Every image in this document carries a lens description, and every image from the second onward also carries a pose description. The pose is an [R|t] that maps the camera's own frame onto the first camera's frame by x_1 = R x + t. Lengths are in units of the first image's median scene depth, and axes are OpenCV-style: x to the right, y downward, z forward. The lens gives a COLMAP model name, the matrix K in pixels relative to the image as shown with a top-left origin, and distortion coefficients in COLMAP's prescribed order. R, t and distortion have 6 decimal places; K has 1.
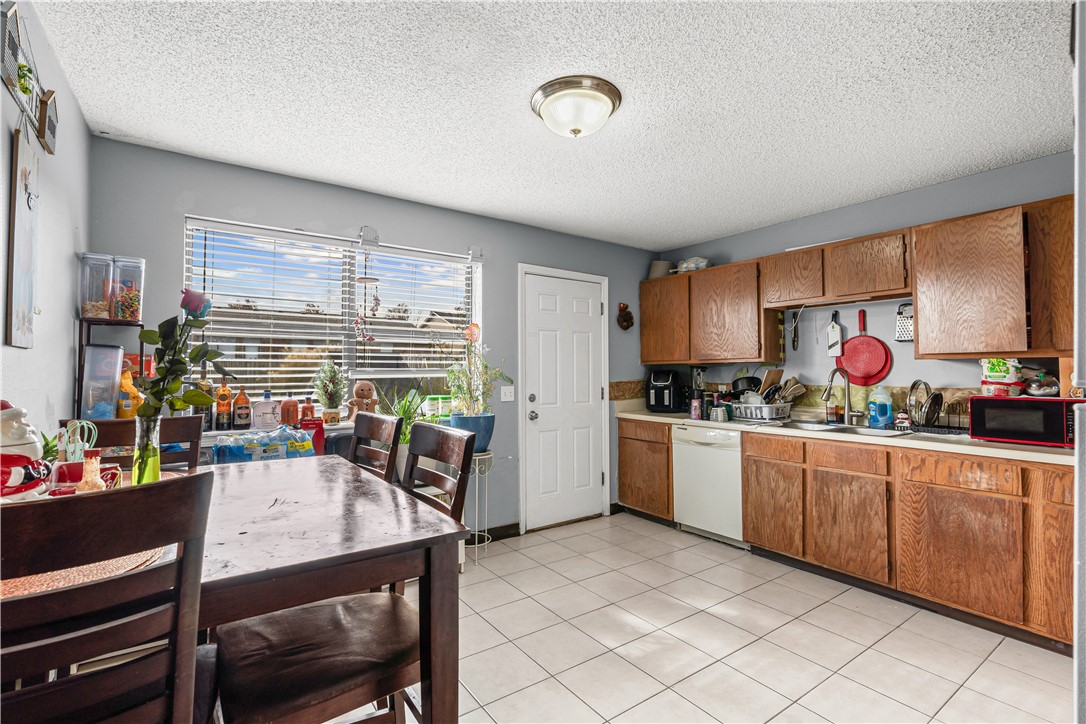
lens RADIAL K [[497.0, 0, 543.1], [0, 497.0, 361.7], [0, 0, 1]] dist [-0.002652, 0.002516]
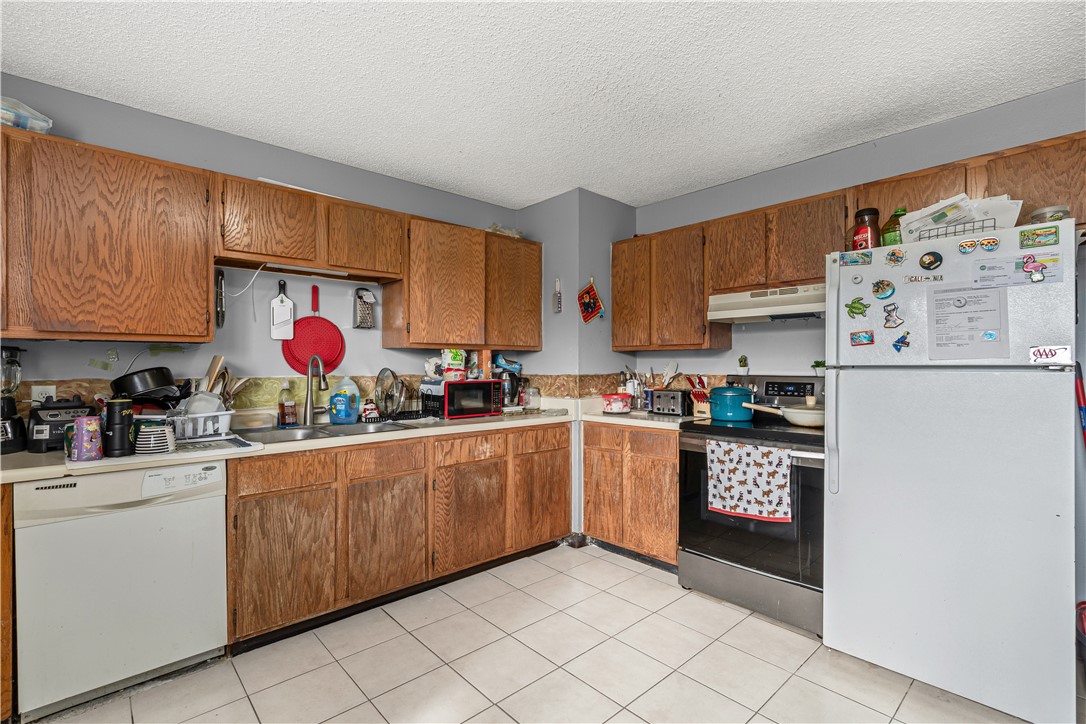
lens RADIAL K [[497.0, 0, 542.7], [0, 497.0, 364.6], [0, 0, 1]] dist [-0.002652, 0.002516]
pose [[-0.118157, -0.004608, 0.992984, -0.266722], [-0.024353, 0.999702, 0.001741, 0.020298], [-0.992696, -0.023976, -0.118234, 0.819615]]
